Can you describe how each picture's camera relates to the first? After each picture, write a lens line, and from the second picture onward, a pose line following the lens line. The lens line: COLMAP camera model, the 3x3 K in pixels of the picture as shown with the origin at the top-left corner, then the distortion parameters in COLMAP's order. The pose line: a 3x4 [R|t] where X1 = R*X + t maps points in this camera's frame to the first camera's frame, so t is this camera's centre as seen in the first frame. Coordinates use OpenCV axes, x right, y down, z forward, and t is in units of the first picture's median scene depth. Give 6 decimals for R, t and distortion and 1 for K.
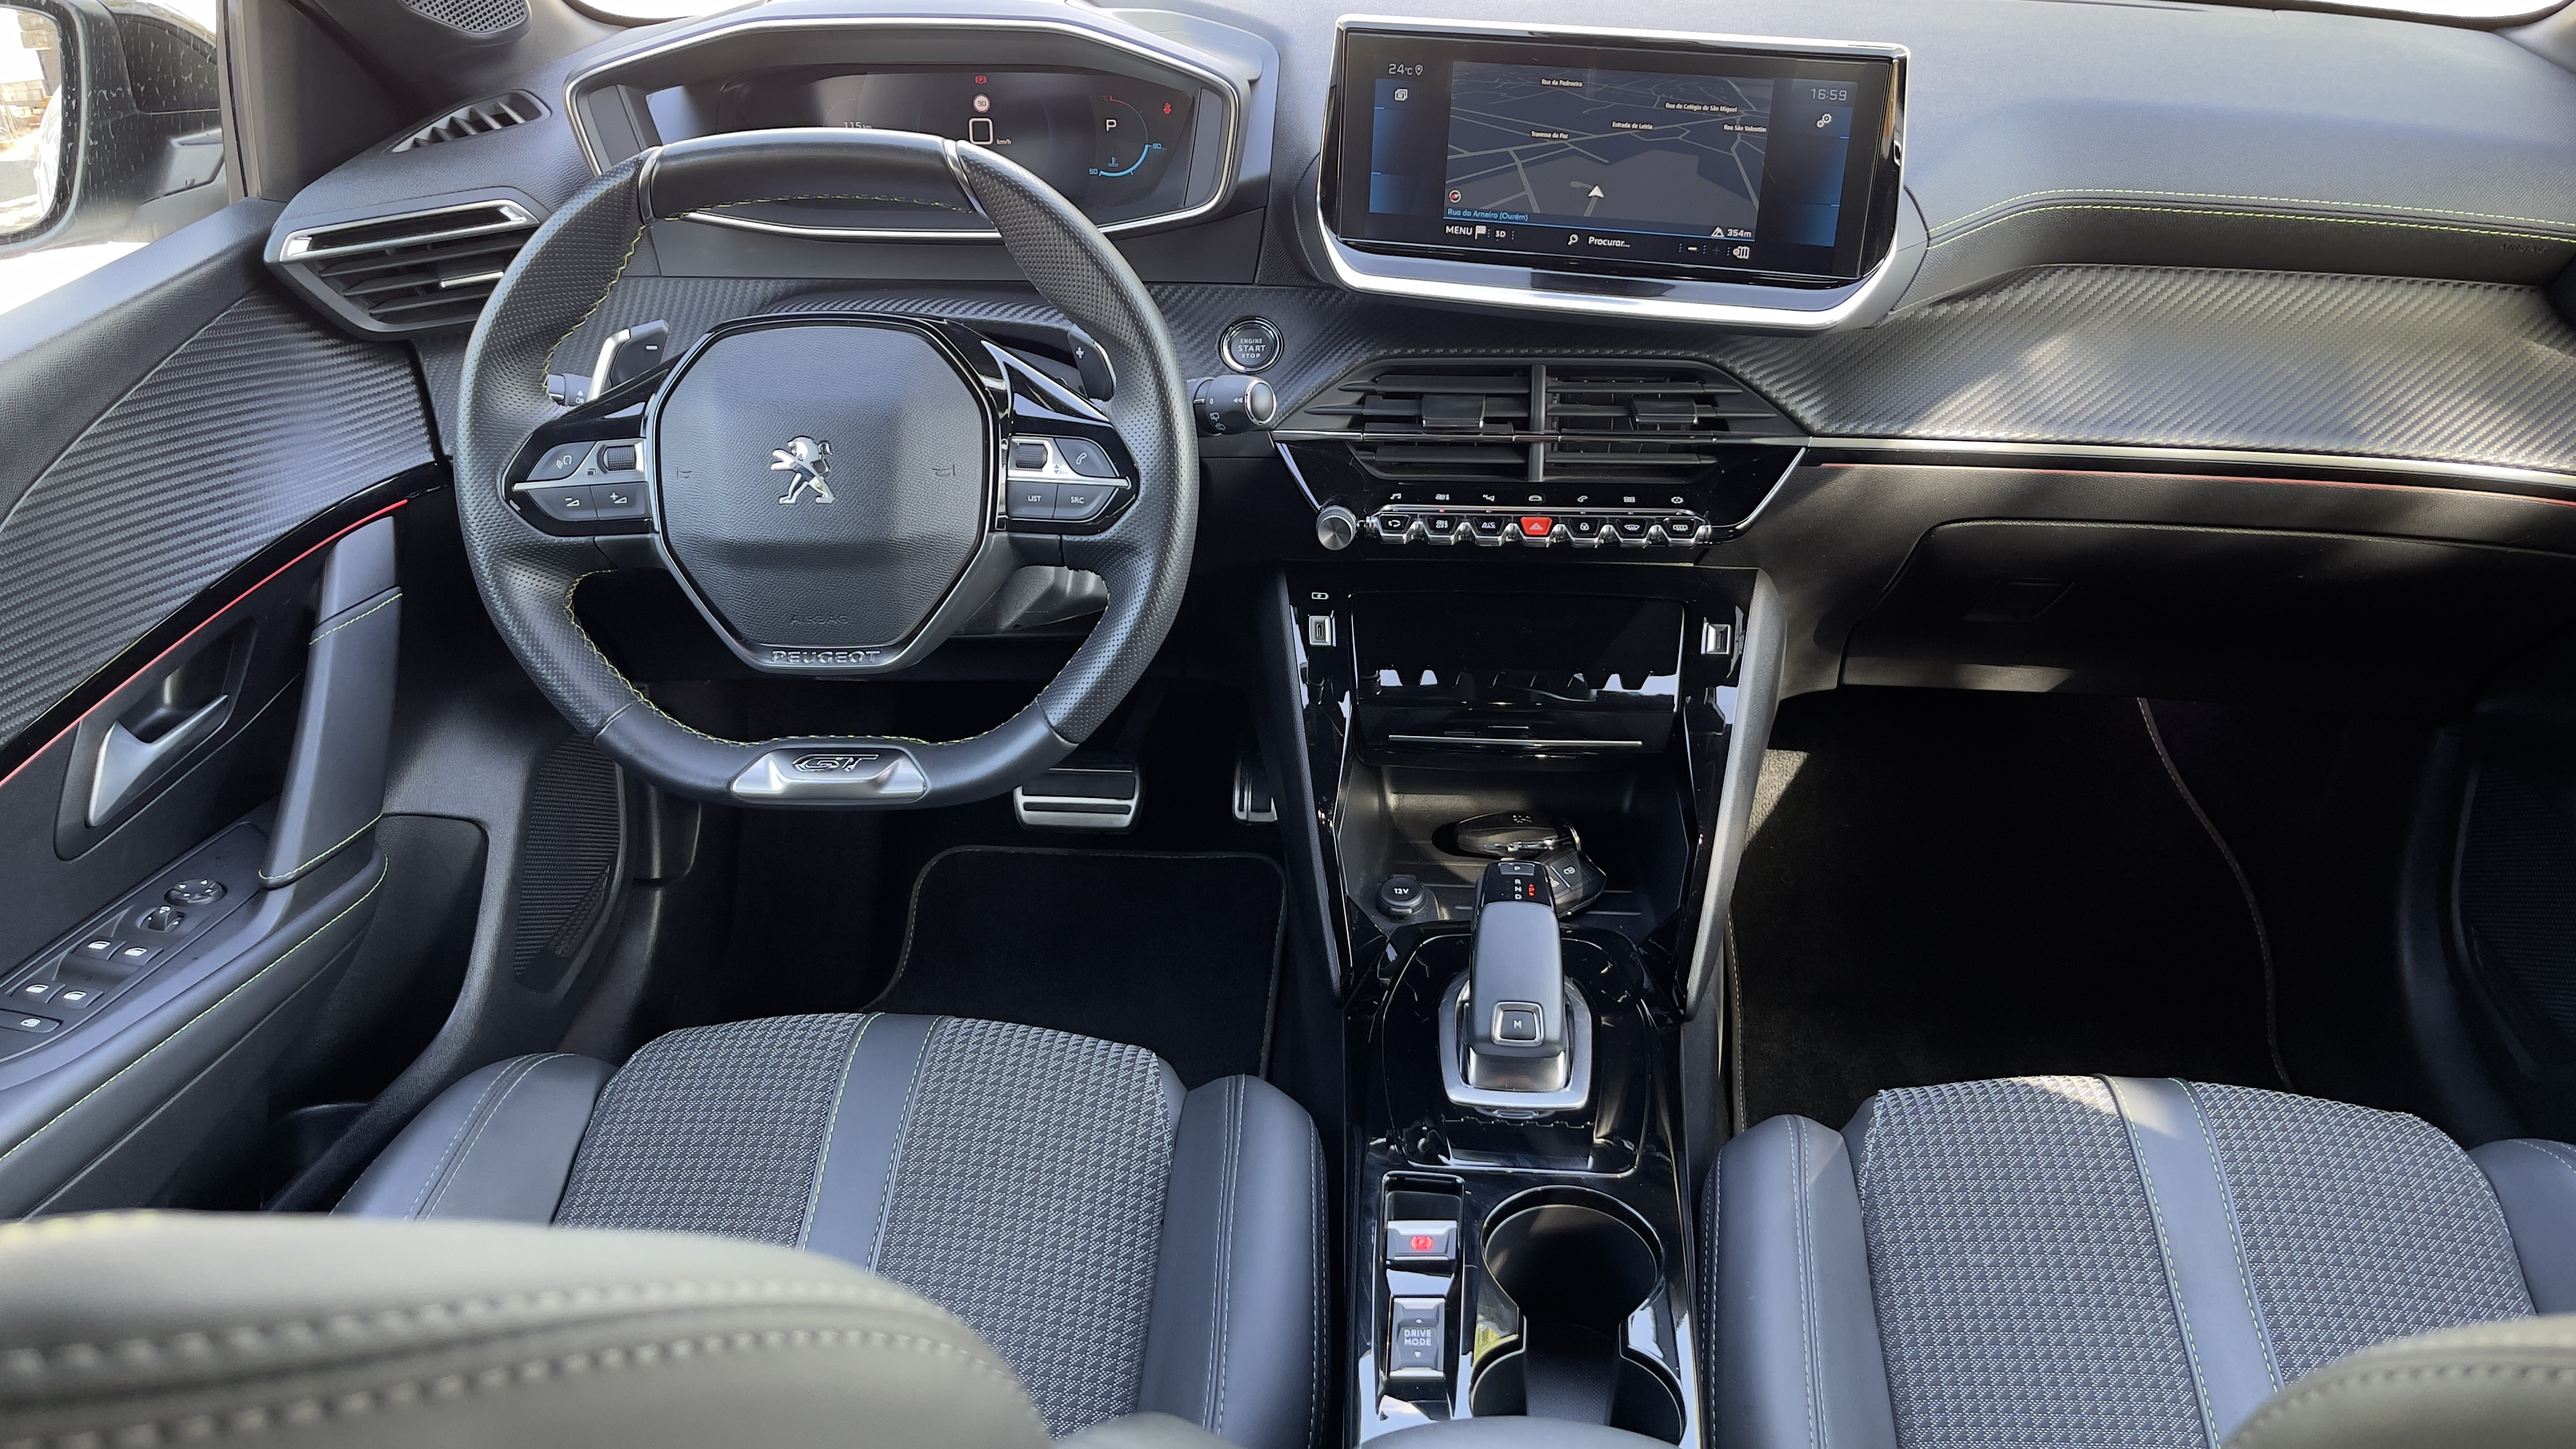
lens RADIAL K [[1992.7, 0, 1283.1], [0, 1992.7, 708.4], [0, 0, 1]] dist [0.067294, -0.084613]
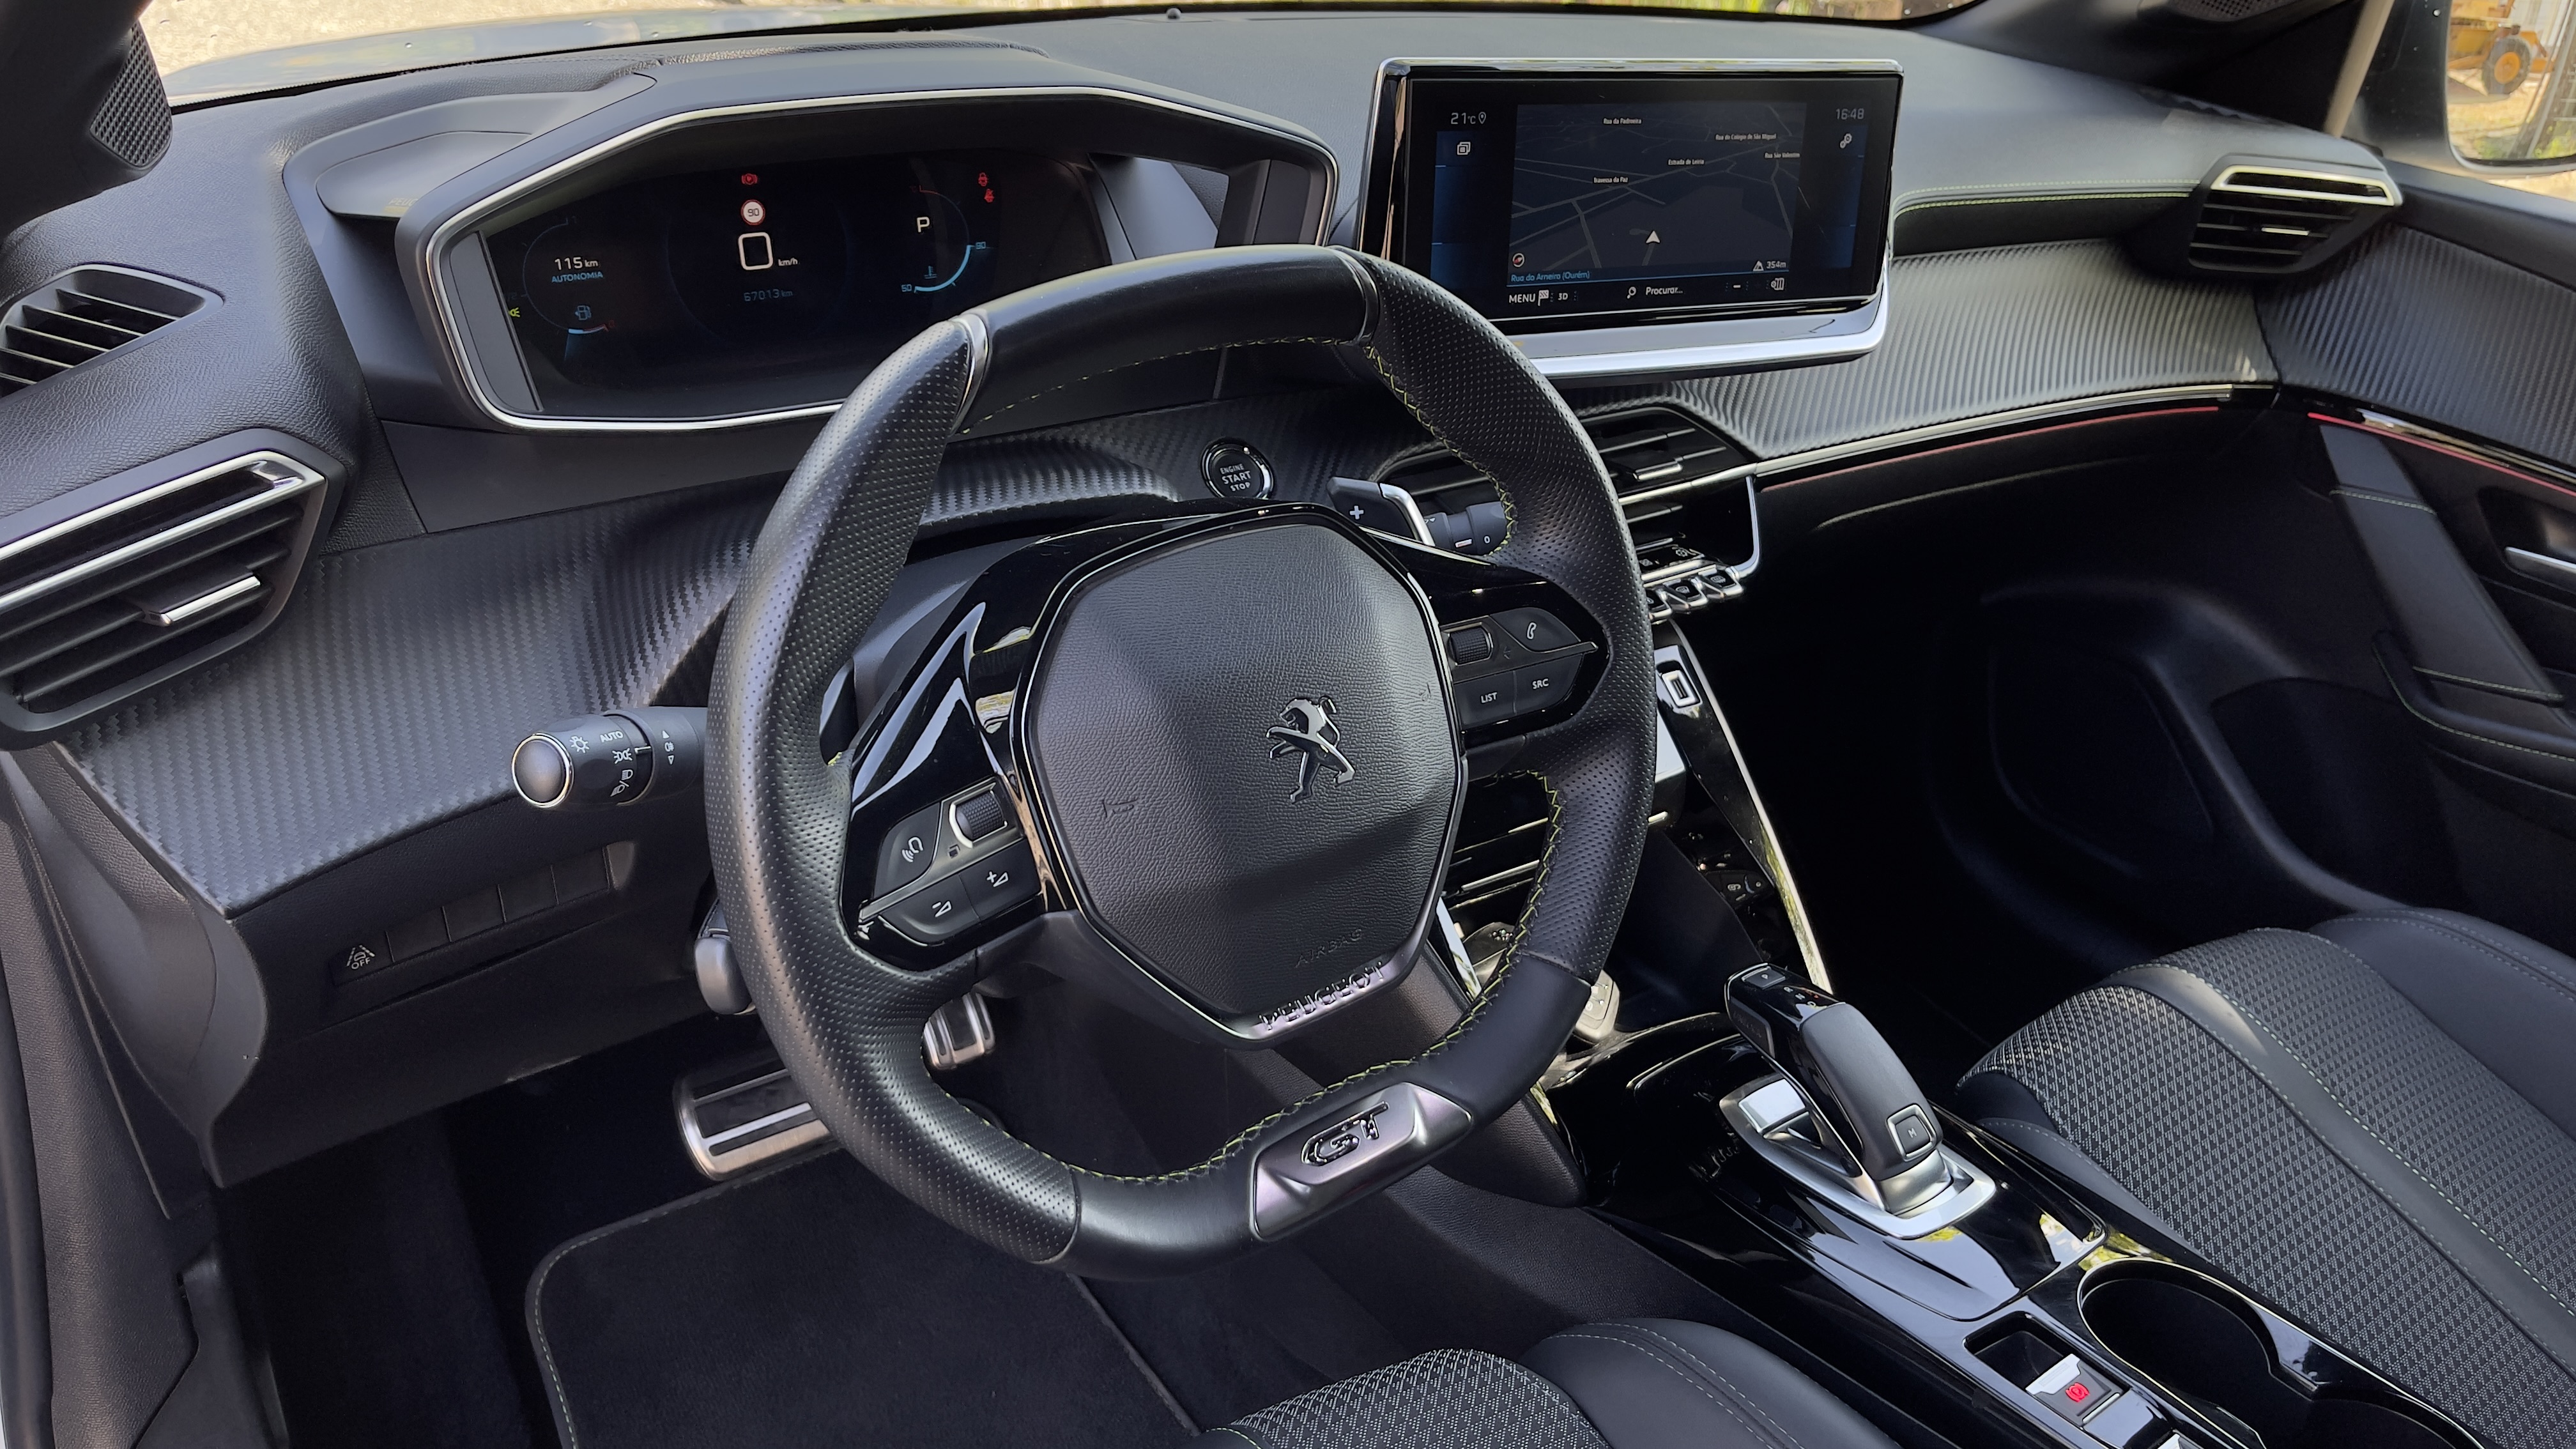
lens RADIAL K [[1969.2, 0, 1294.5], [0, 1969.2, 730.9], [0, 0, 1]] dist [0.054406, -0.072448]
pose [[0.742409, -0.255265, 0.619410, -0.572742], [0.259418, 0.961972, 0.085507, -0.159942], [-0.617682, 0.097205, 0.780398, 0.417942]]
